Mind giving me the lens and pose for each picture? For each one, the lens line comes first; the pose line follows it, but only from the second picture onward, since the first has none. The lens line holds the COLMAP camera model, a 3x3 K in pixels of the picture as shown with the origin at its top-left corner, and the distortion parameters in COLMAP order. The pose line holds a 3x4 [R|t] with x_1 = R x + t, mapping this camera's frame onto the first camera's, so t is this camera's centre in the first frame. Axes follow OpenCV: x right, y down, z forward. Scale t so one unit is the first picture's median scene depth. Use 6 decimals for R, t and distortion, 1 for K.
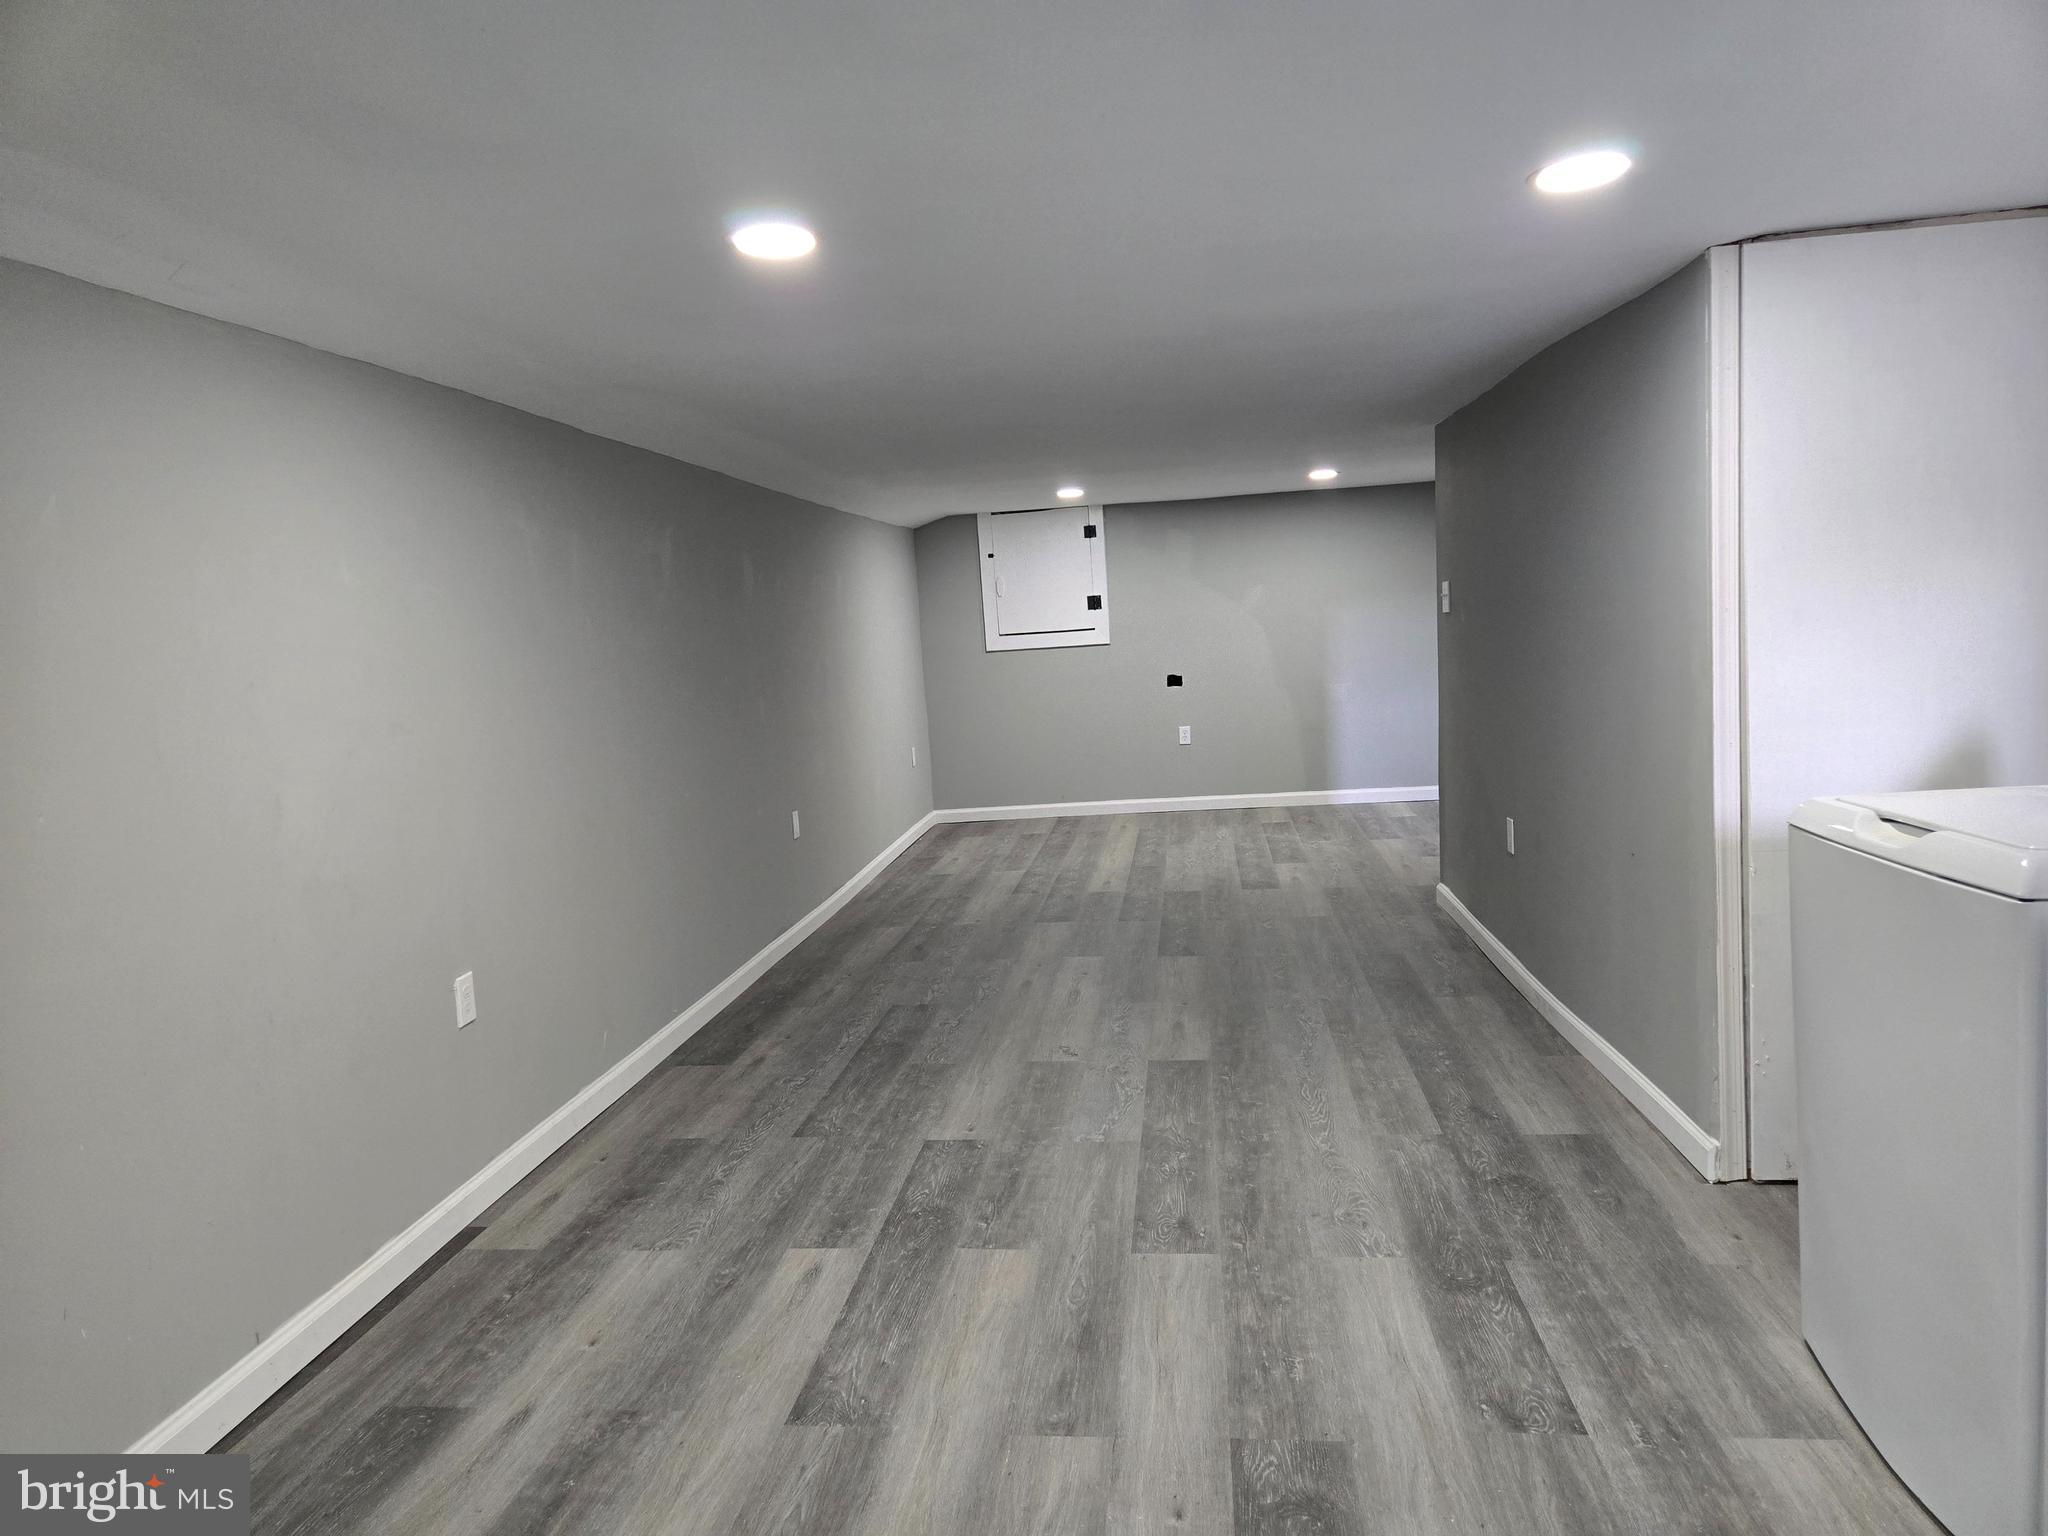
lens RADIAL K [[1368.5, 0, 1025.1], [0, 1368.5, 767.9], [0, 0, 1]] dist [0.070099, -0.056771]
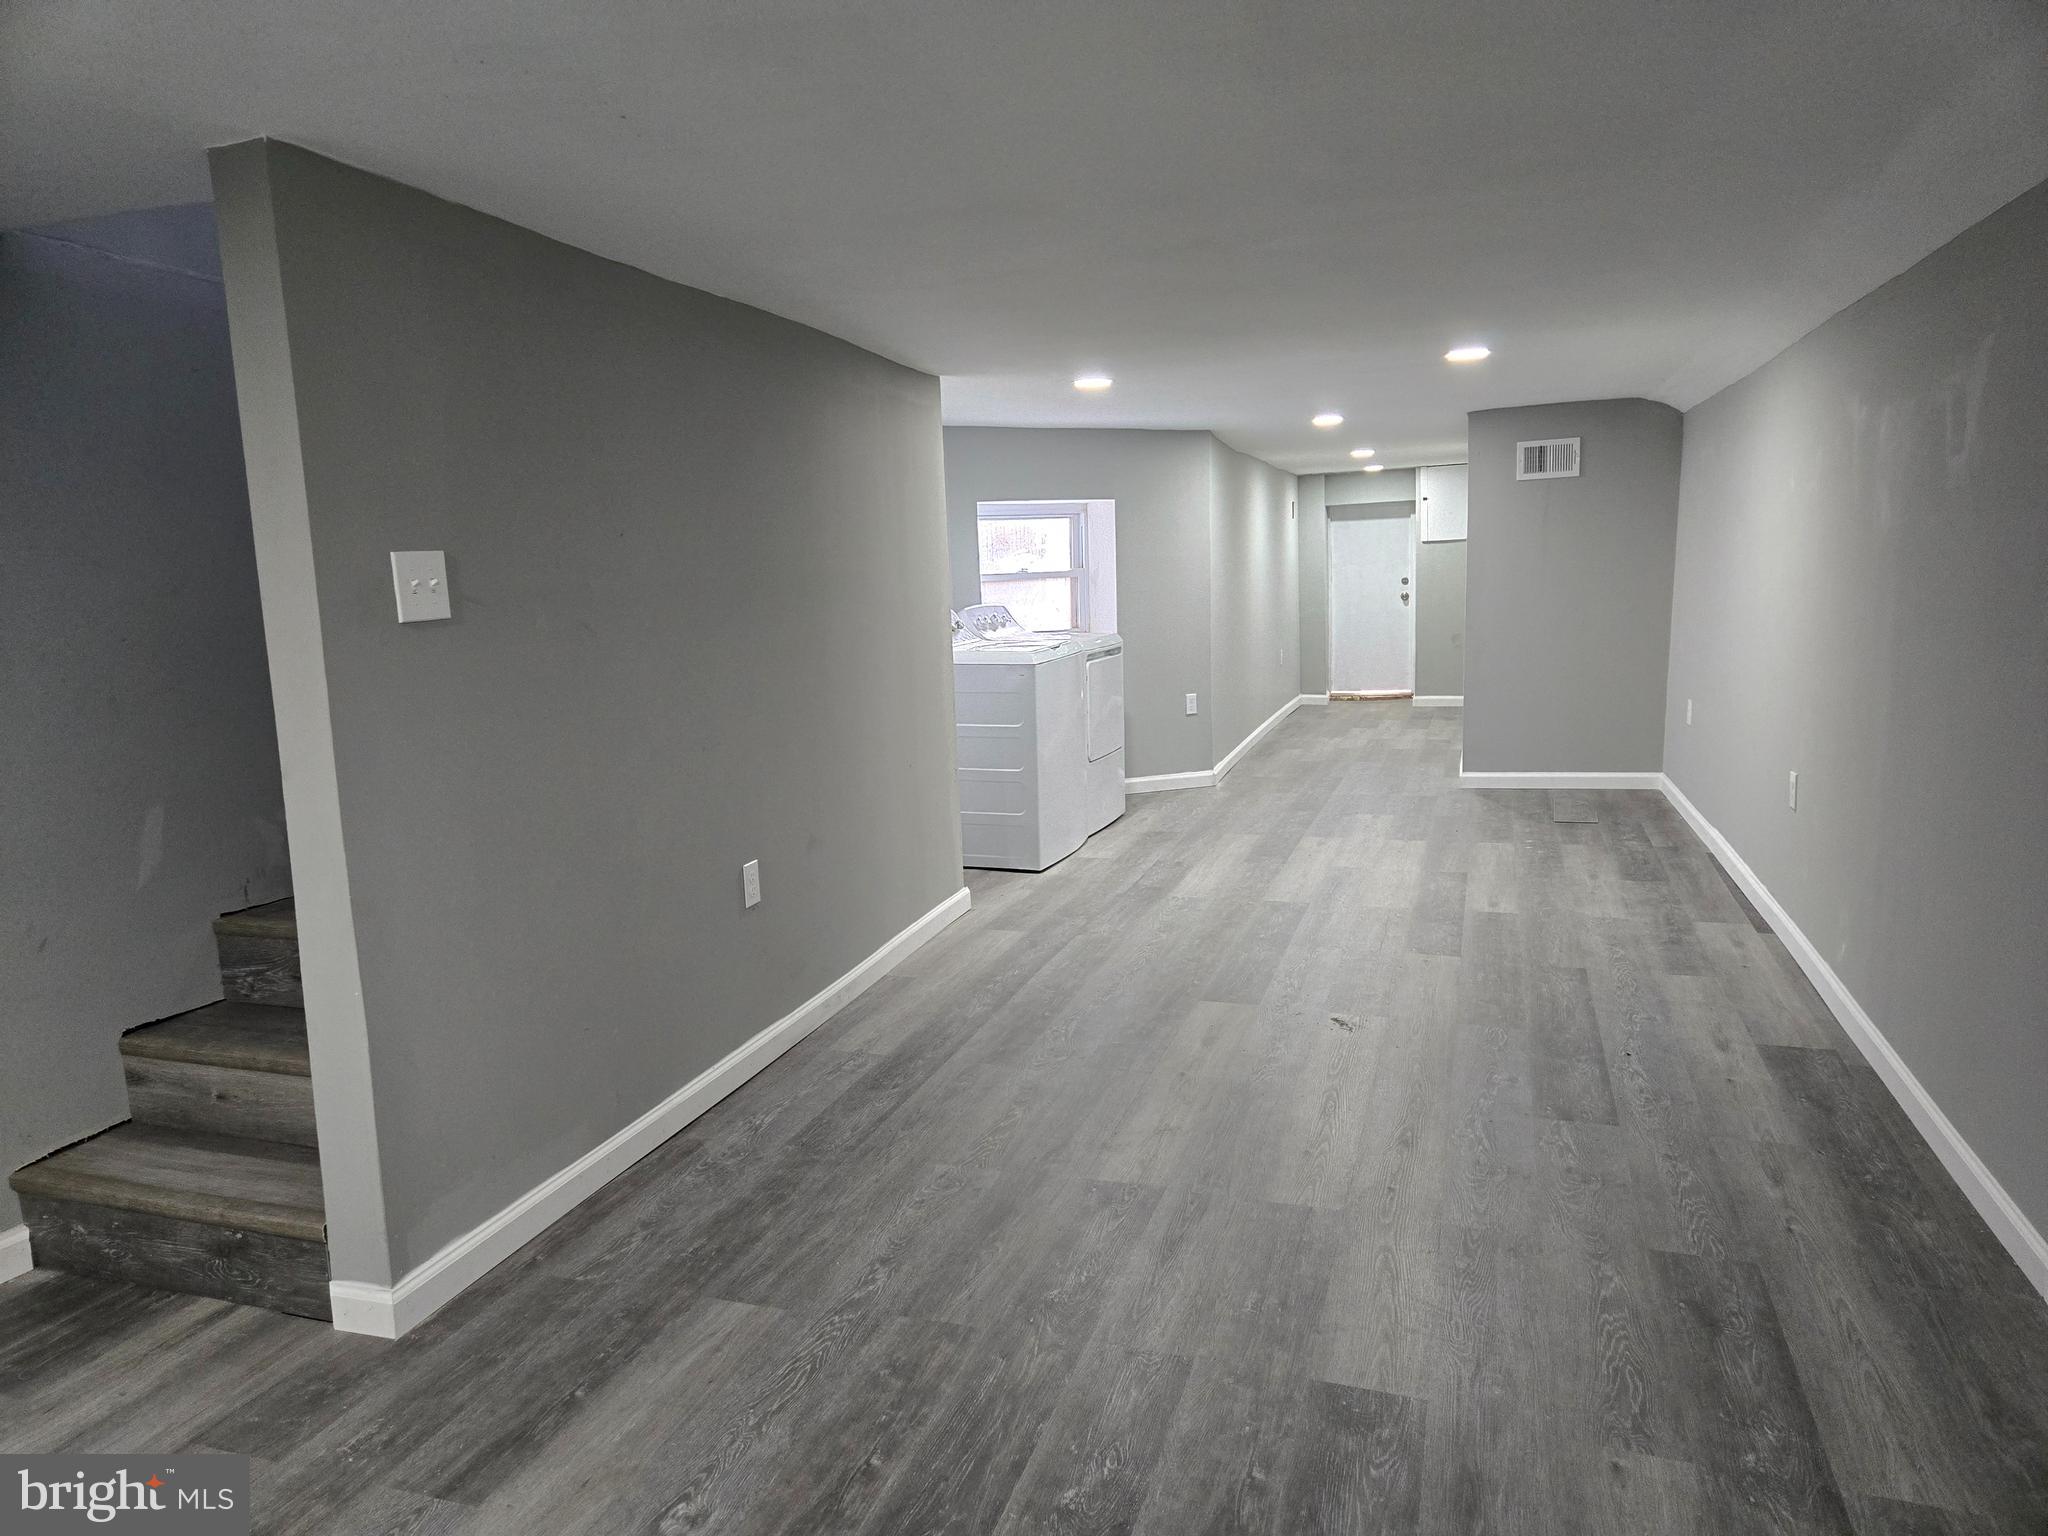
lens RADIAL K [[1368.5, 0, 1024.3], [0, 1368.5, 755.6], [0, 0, 1]] dist [0.070099, -0.056771]
pose [[-0.974937, 0.061318, 0.213863, 0.035353], [0.111275, 0.966790, 0.230076, -0.237114], [-0.192653, 0.248107, -0.949383, 2.173526]]
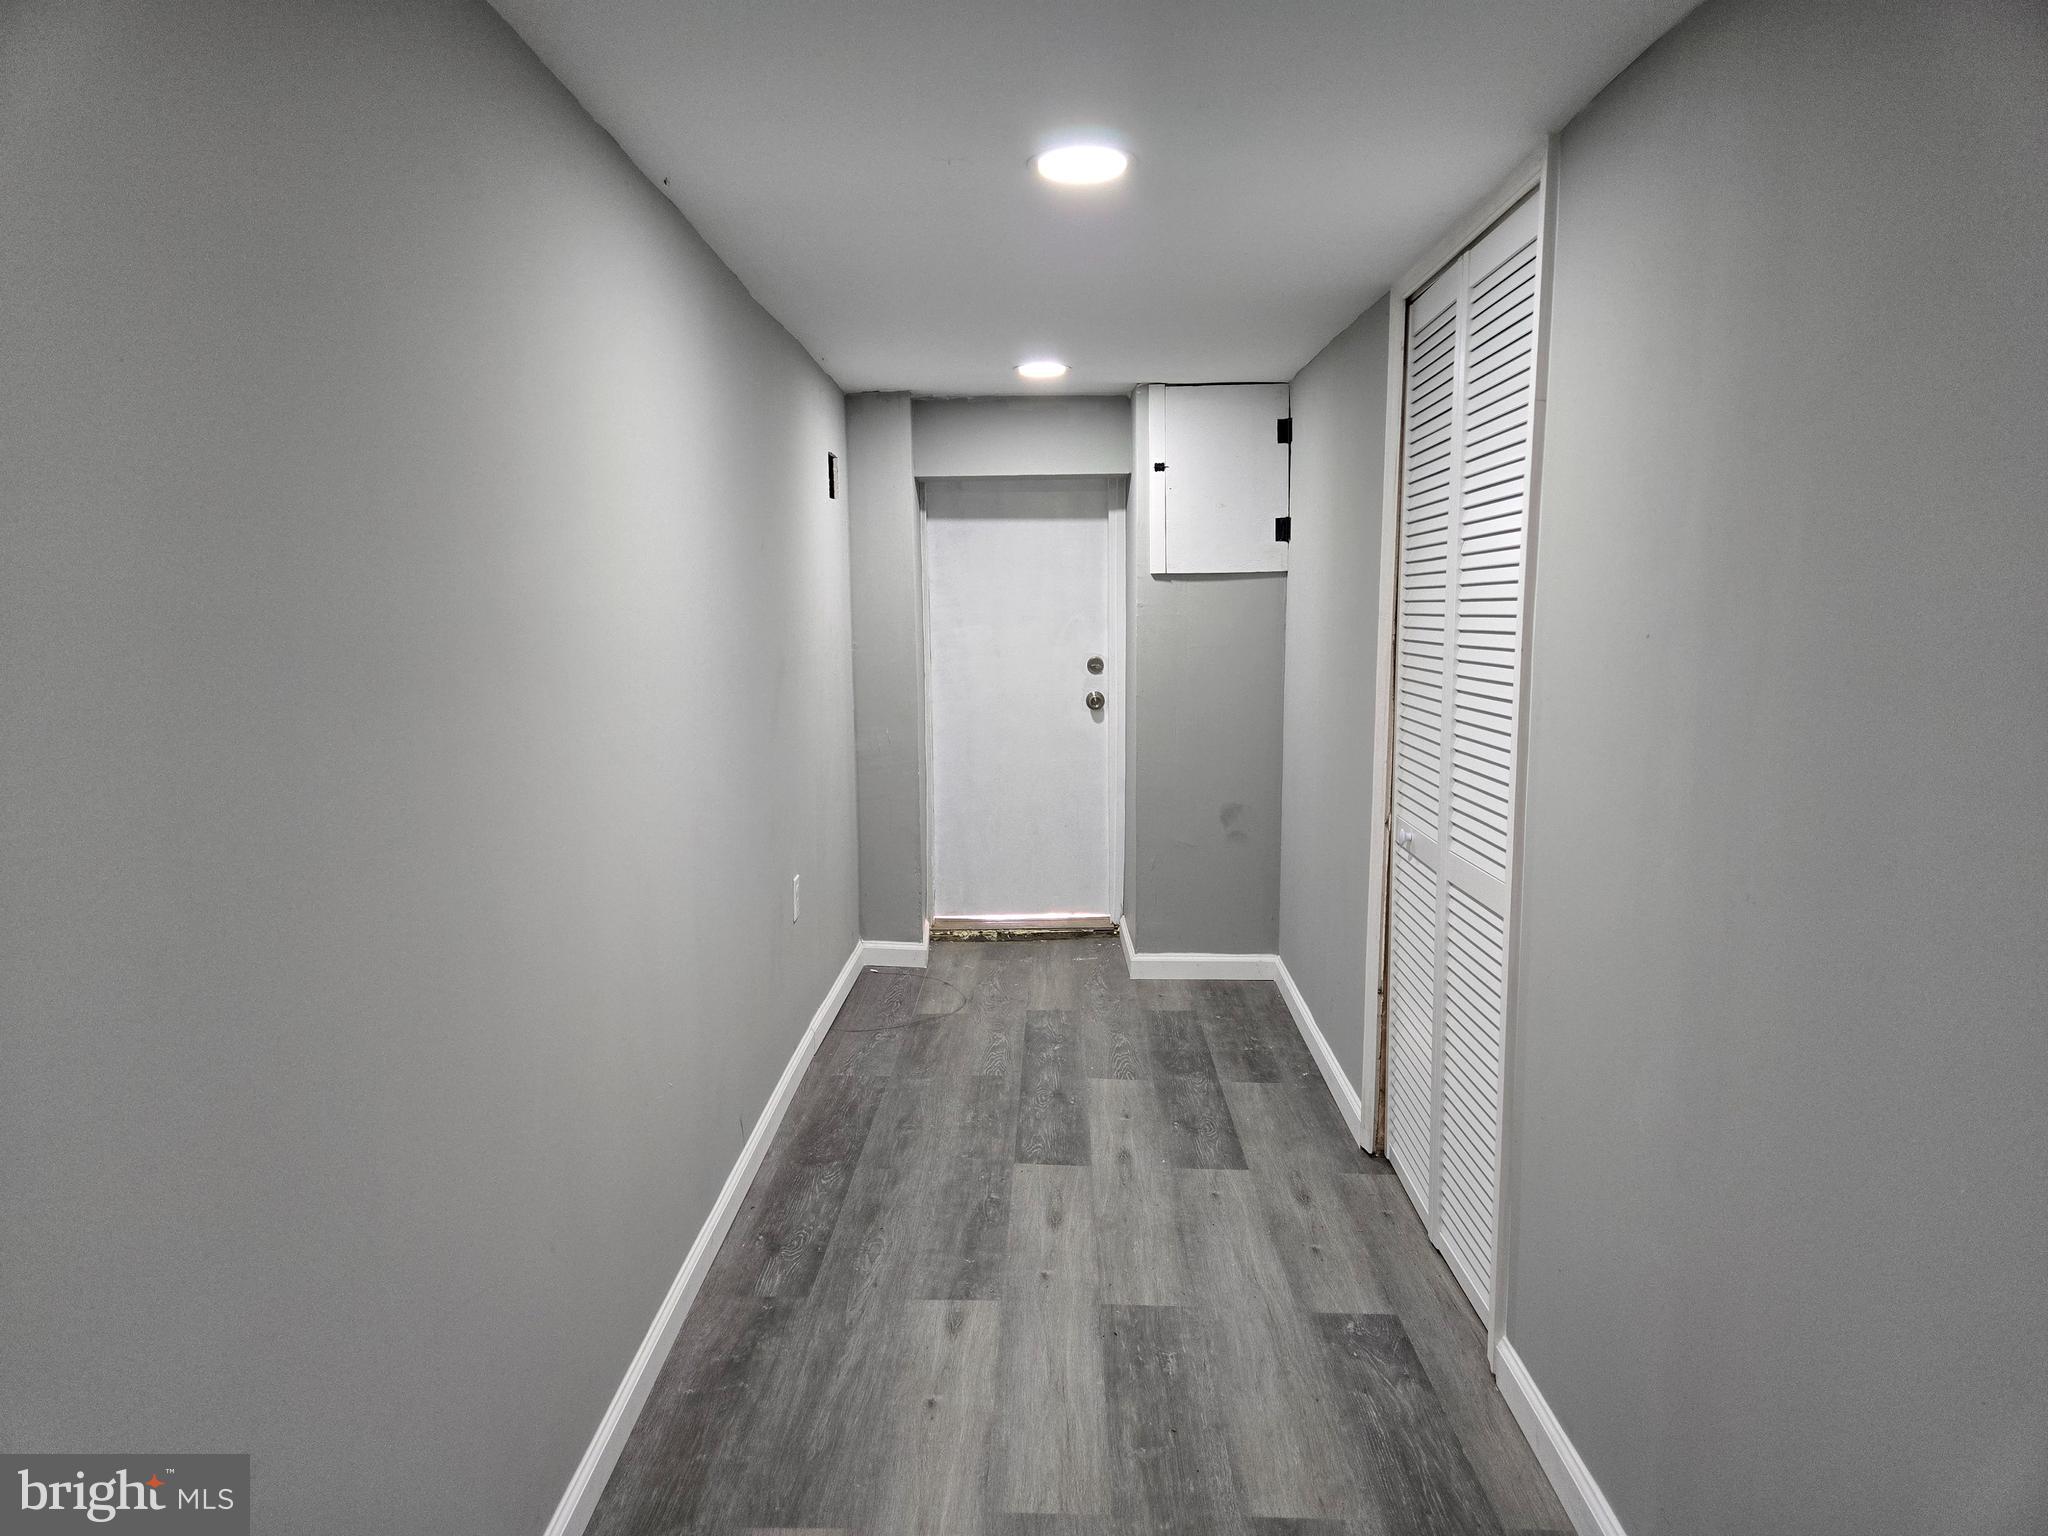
lens RADIAL K [[1368.5, 0, 1017.3], [0, 1368.5, 764.5], [0, 0, 1]] dist [0.070099, -0.056771]
pose [[-0.993698, 0.072208, -0.085735, 0.035288], [0.049927, 0.969928, 0.238217, -0.133975], [0.100358, 0.232435, -0.967420, 1.197171]]
